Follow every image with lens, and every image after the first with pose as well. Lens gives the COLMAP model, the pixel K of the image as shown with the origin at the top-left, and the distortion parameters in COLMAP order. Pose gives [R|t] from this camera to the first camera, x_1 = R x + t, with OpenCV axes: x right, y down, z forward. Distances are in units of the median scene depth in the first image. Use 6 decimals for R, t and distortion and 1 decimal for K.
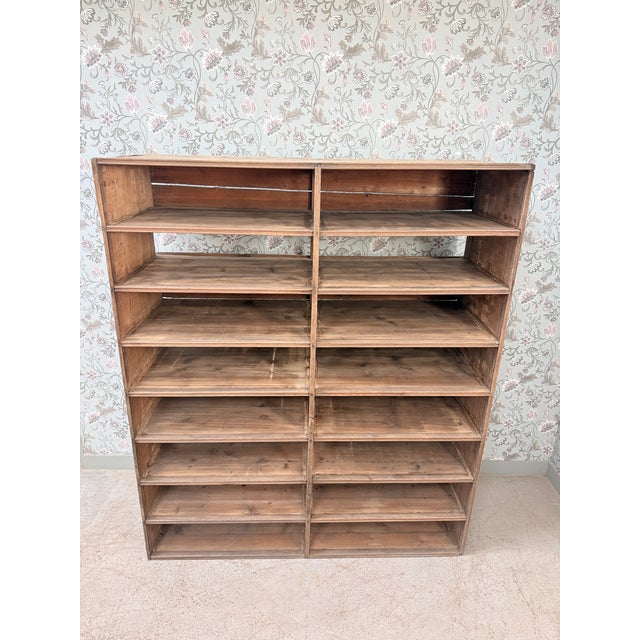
lens RADIAL K [[459.7, 0, 321.0], [0, 459.7, 318.4], [0, 0, 1]] dist [0.029031, -0.036815]
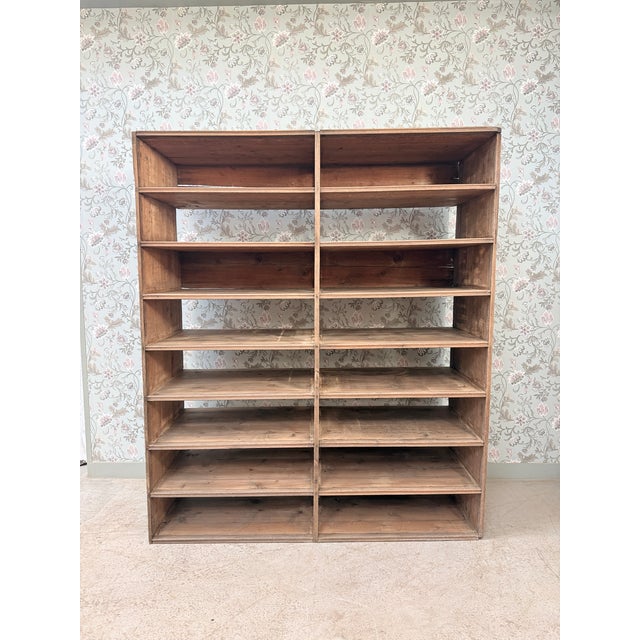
lens RADIAL K [[459.7, 0, 318.5], [0, 459.7, 318.6], [0, 0, 1]] dist [0.029031, -0.036815]
pose [[0.999200, -0.024119, -0.031898, 0.017086], [0.015252, 0.967201, -0.253555, 0.332940], [0.036967, 0.252865, 0.966795, -0.028975]]
